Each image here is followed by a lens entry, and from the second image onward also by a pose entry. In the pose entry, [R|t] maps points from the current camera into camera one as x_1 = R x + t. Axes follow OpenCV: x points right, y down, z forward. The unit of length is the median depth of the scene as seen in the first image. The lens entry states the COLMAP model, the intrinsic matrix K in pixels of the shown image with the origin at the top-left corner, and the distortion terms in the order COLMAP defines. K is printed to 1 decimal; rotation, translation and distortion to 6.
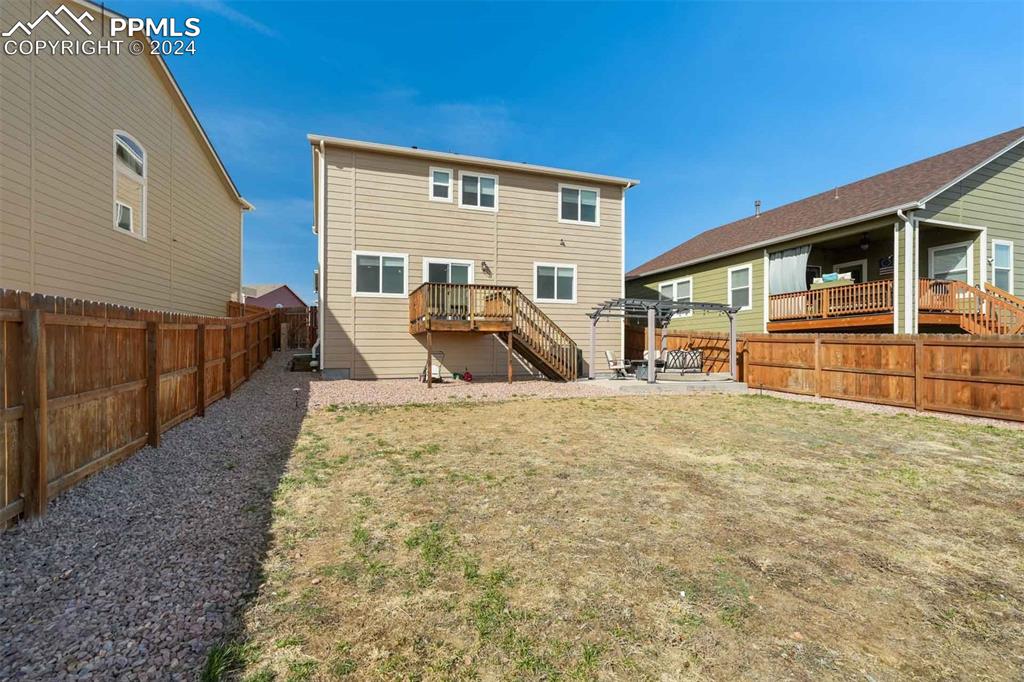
lens RADIAL K [[471.1, 0, 507.5], [0, 471.1, 347.3], [0, 0, 1]] dist [-0.005774, 0.000829]
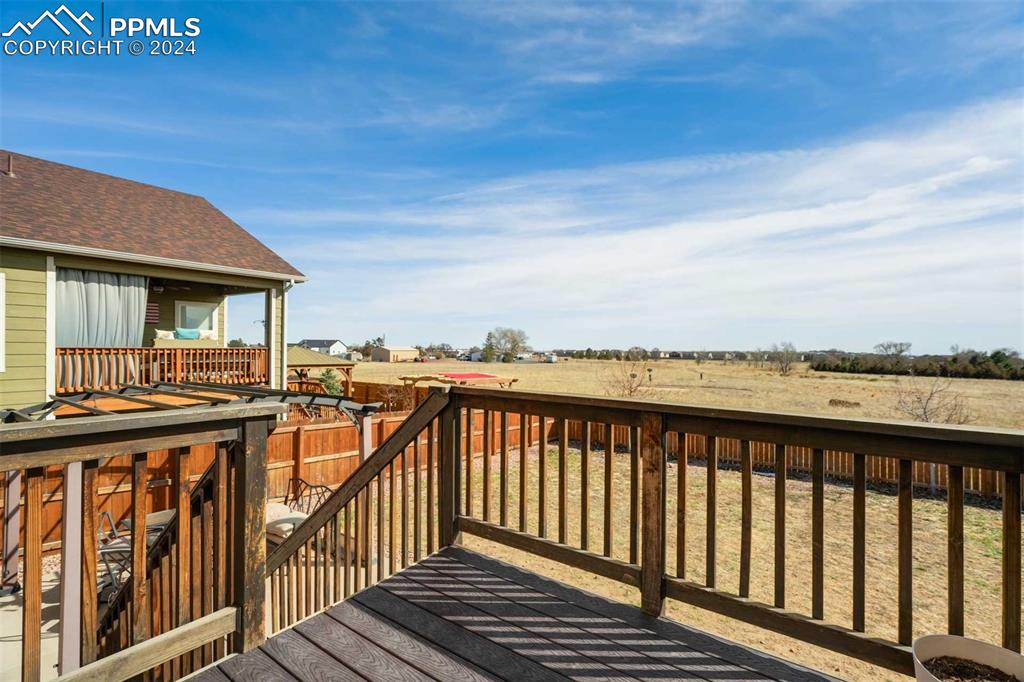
lens RADIAL K [[471.1, 0, 511.5], [0, 471.1, 347.5], [0, 0, 1]] dist [-0.005774, 0.000829]
pose [[-0.532289, 0.010787, 0.846494, -0.155838], [-0.001749, 0.999903, -0.013842, -0.113757], [-0.846561, -0.008848, -0.532219, 0.923281]]
